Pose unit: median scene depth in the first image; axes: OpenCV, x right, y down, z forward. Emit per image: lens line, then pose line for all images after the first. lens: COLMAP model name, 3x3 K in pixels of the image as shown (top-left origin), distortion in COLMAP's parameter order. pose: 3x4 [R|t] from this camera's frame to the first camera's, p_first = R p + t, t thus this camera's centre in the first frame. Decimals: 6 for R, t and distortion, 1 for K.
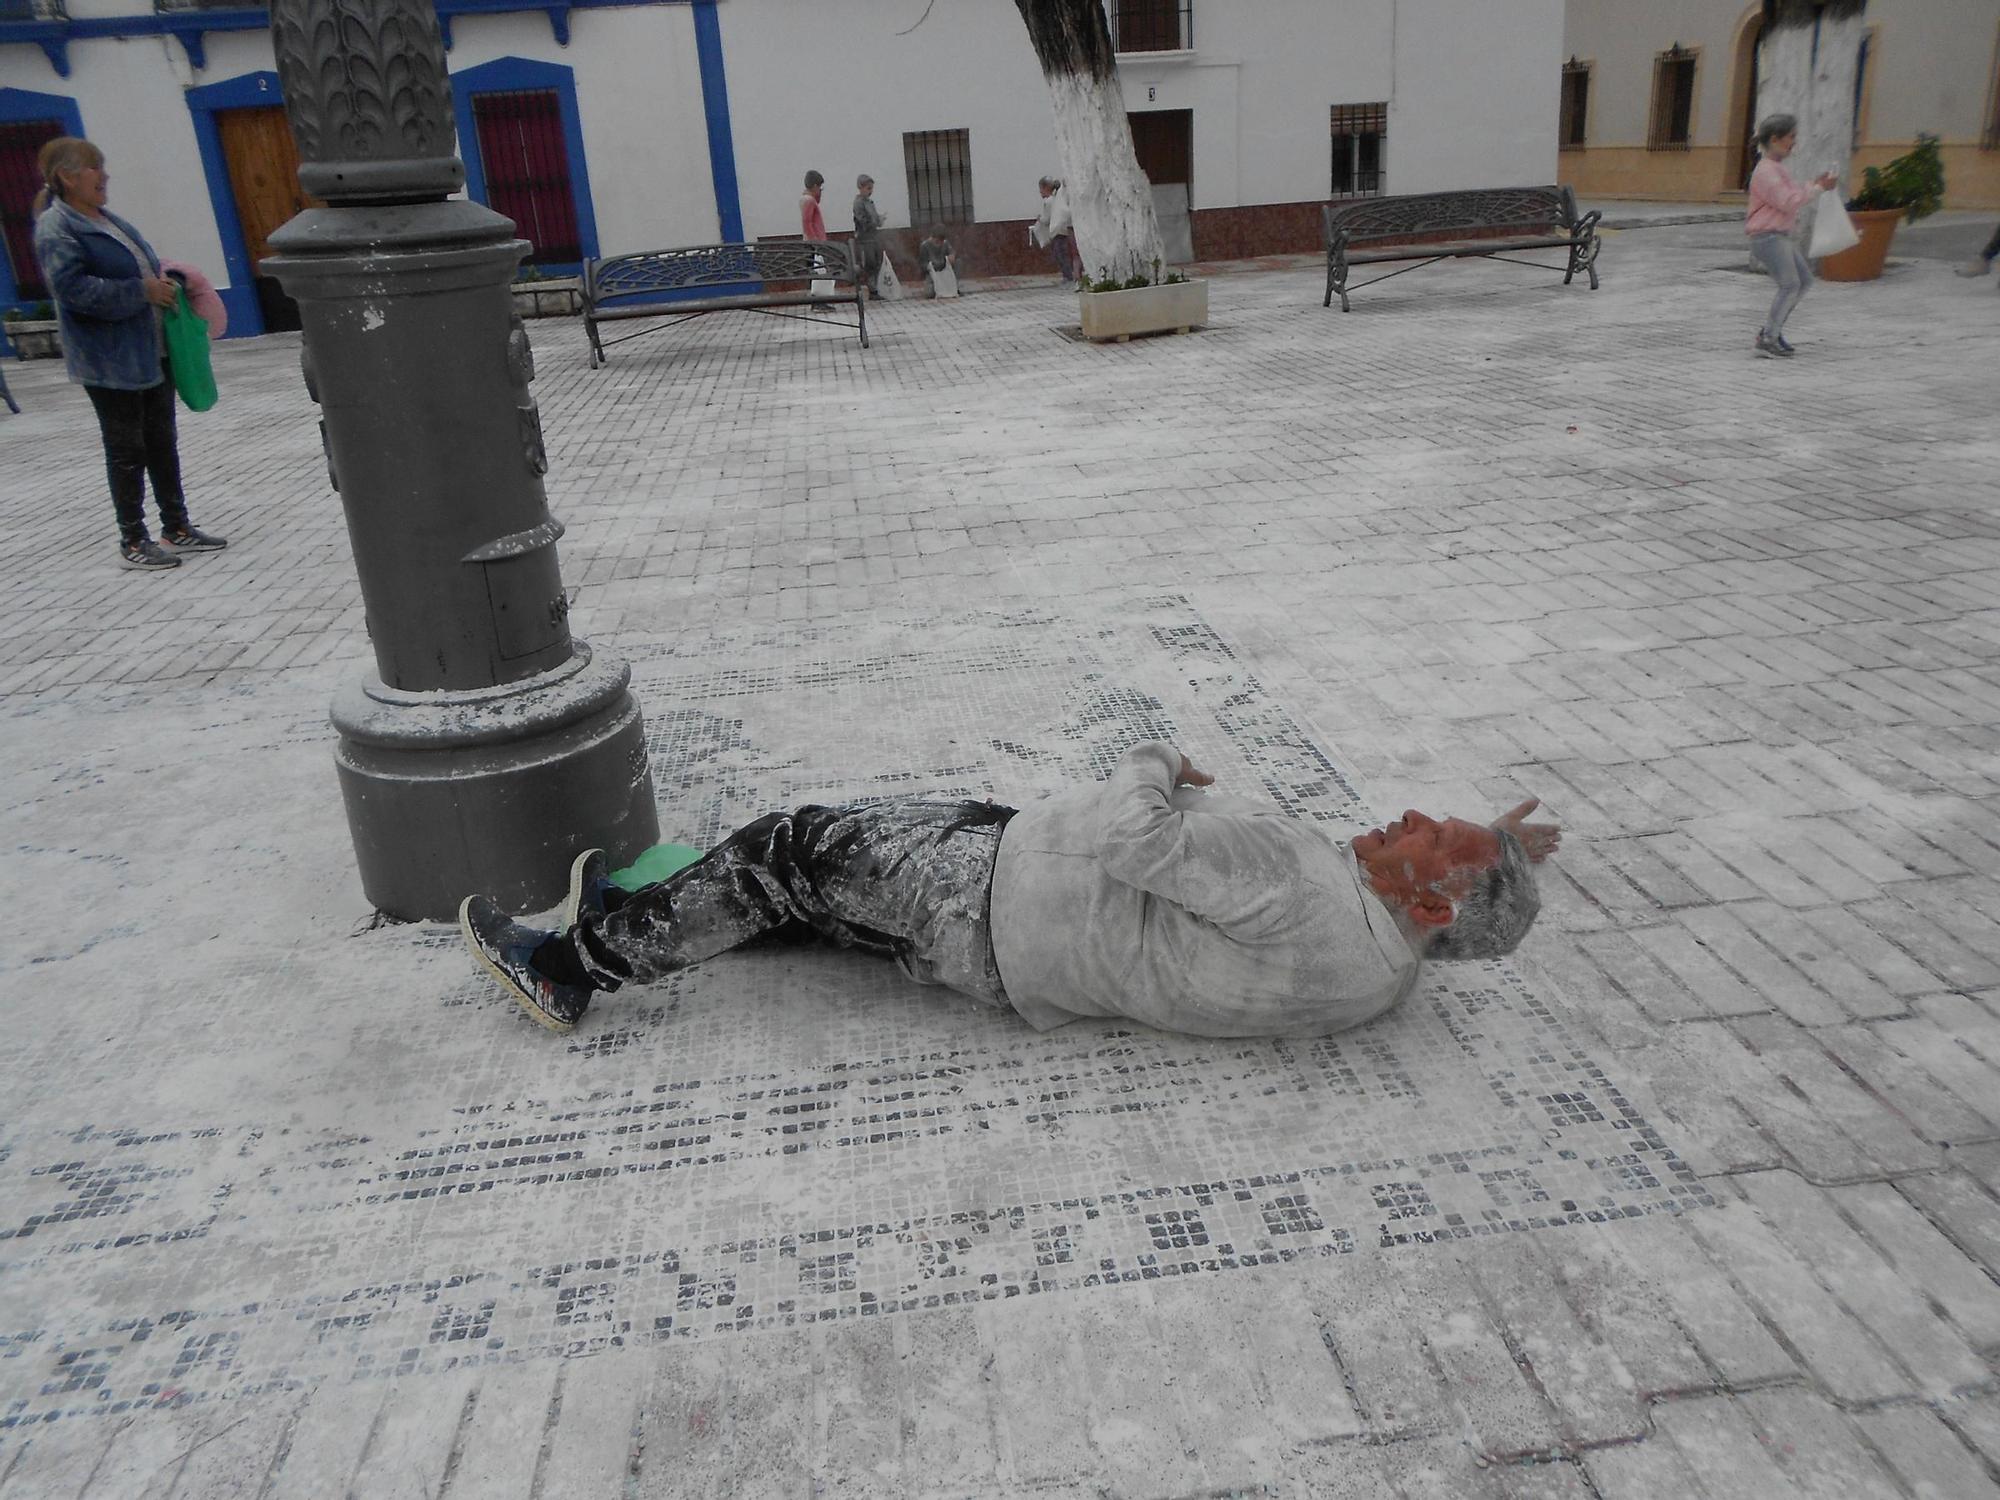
lens RADIAL K [[1543.3, 0, 1022.9], [0, 1543.3, 751.0], [0, 0, 1]] dist [0.031793, -0.035862]
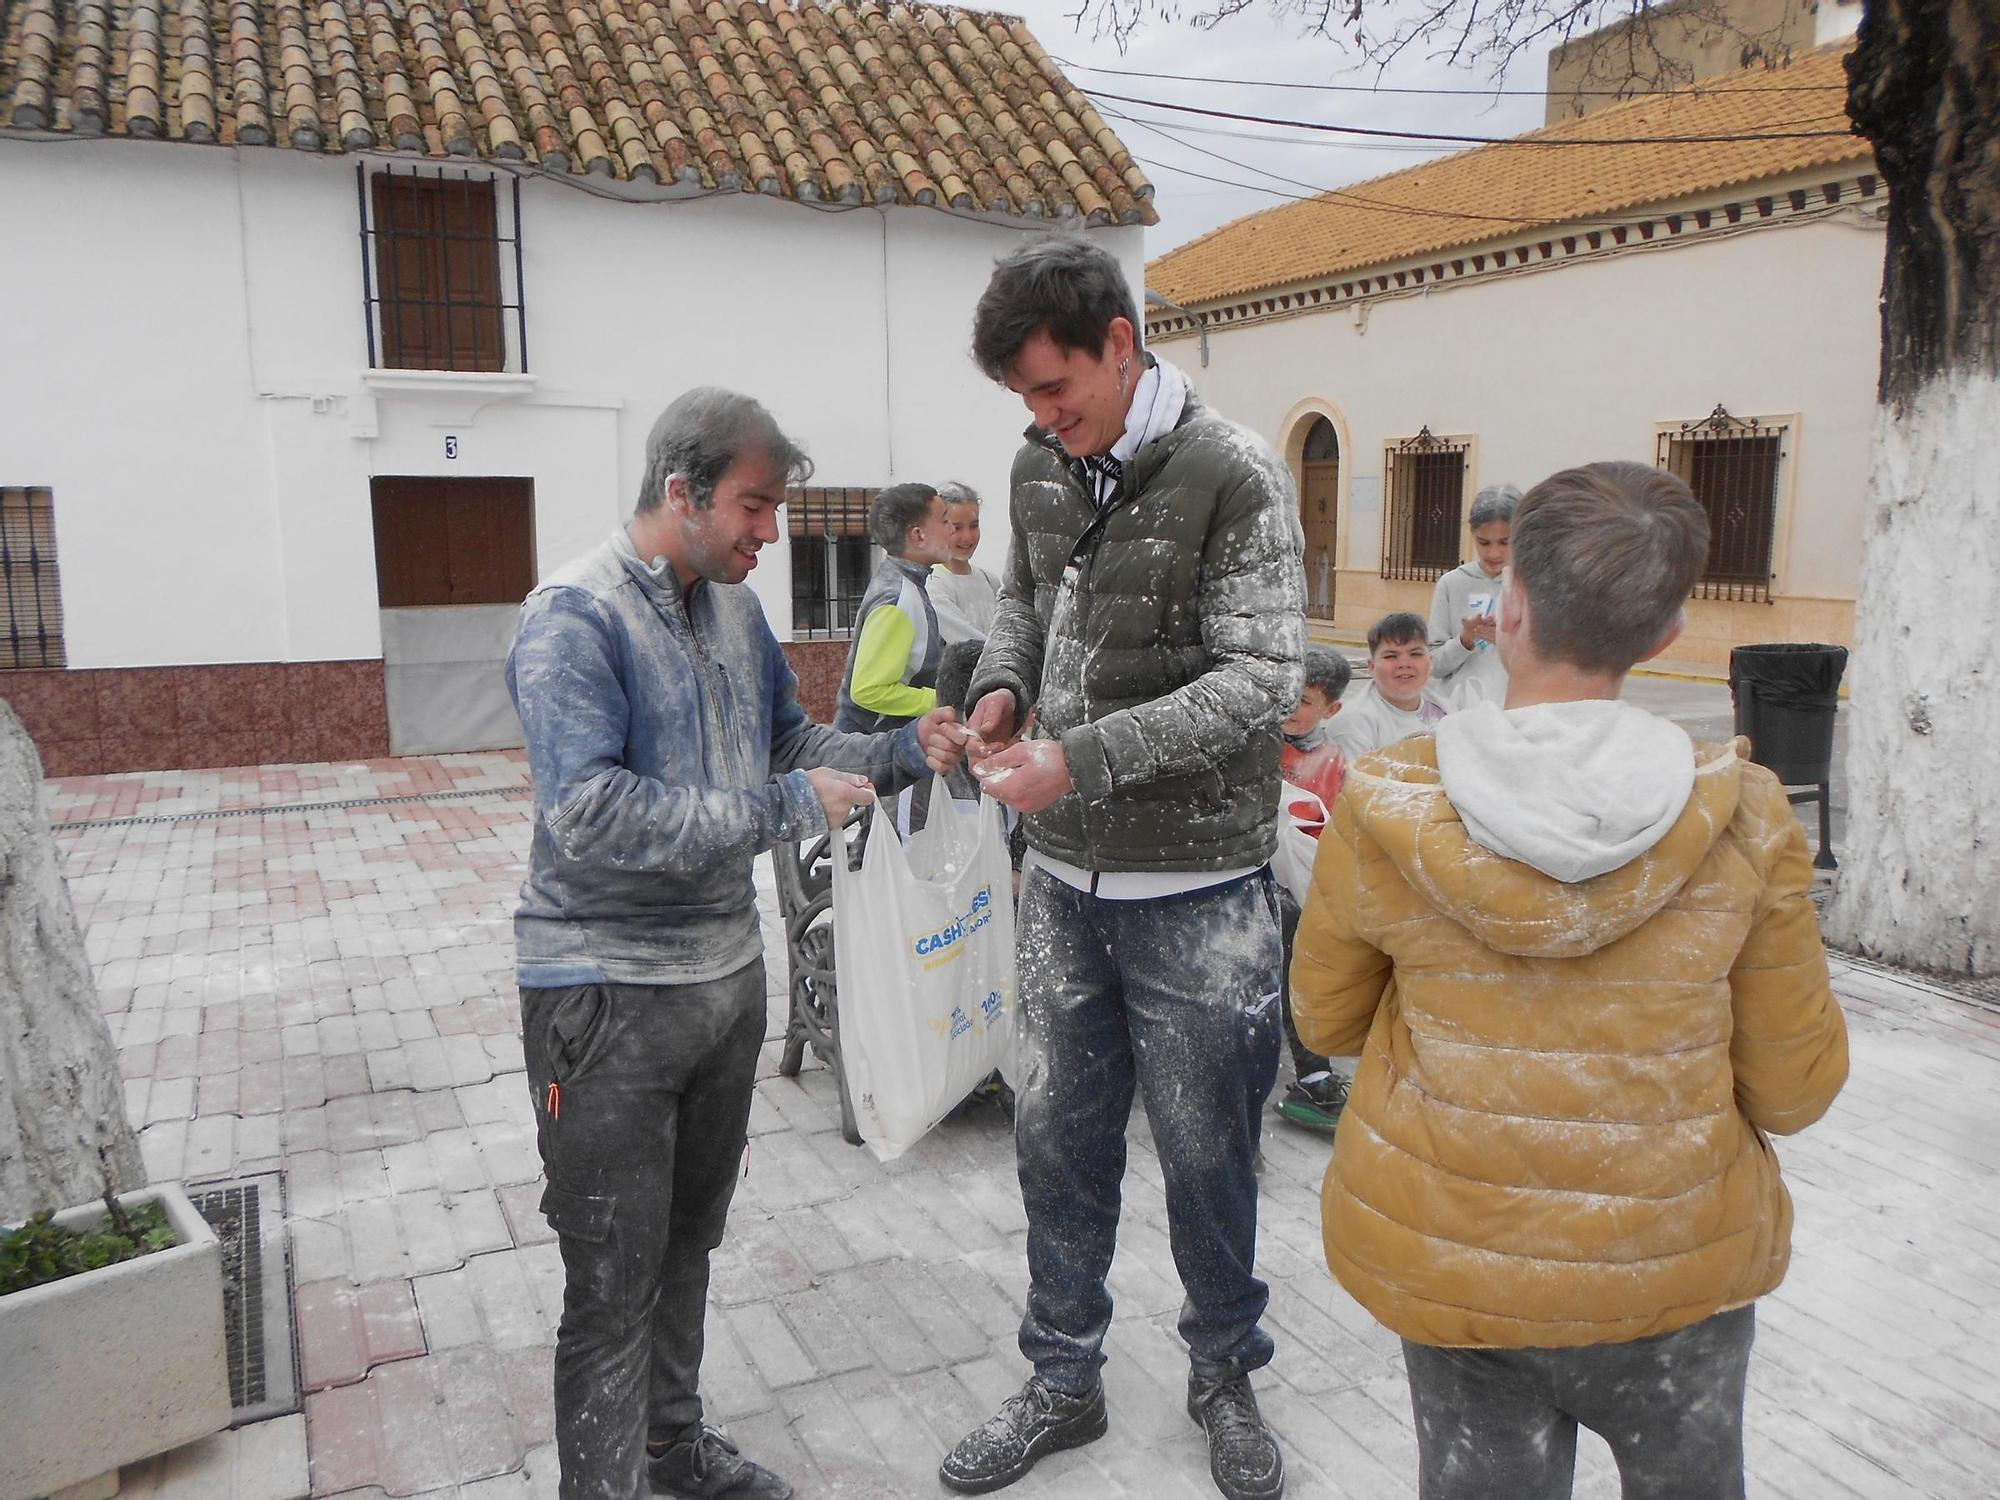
lens RADIAL K [[1553.0, 0, 1006.5], [0, 1553.0, 752.4], [0, 0, 1]] dist [-0.005084, 0.007793]
pose [[0.949035, 0.005715, 0.315119, 0.221326], [0.063195, 0.976080, -0.208024, -0.454440], [-0.308770, 0.217336, 0.925973, 1.078120]]
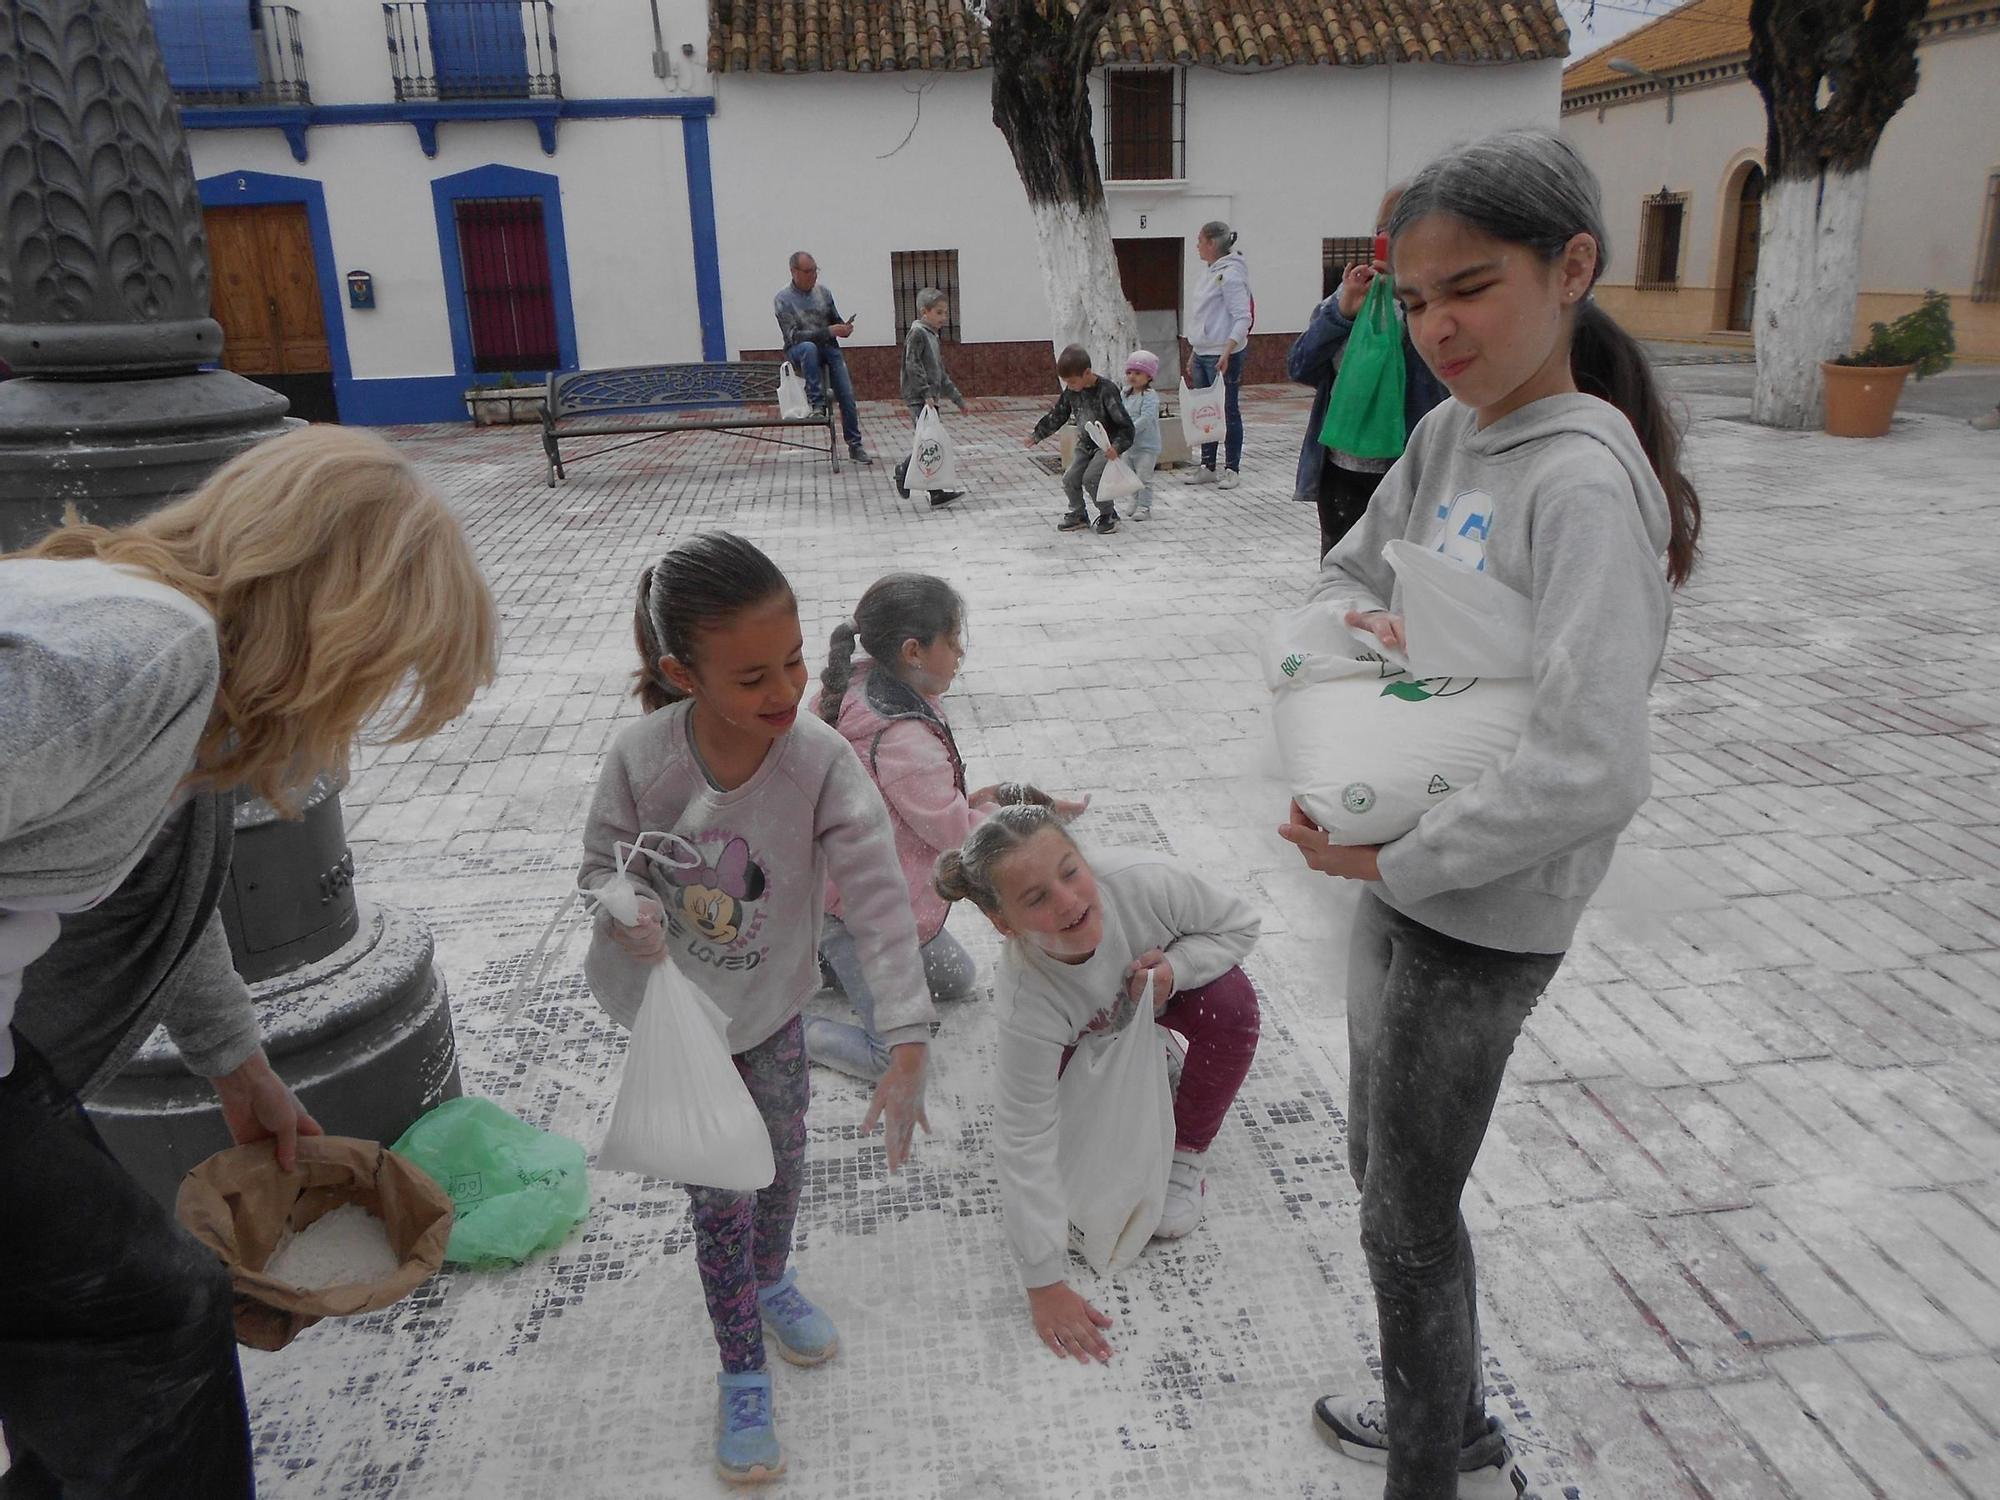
lens RADIAL K [[1508.3, 0, 1023.7], [0, 1508.3, 749.2], [0, 0, 1]] dist [0.015049, -0.008064]
pose [[0.999538, 0.029457, 0.007440, 0.021460], [-0.028986, 0.997955, -0.056967, -0.065986], [-0.009103, 0.056725, 0.998348, 0.121491]]
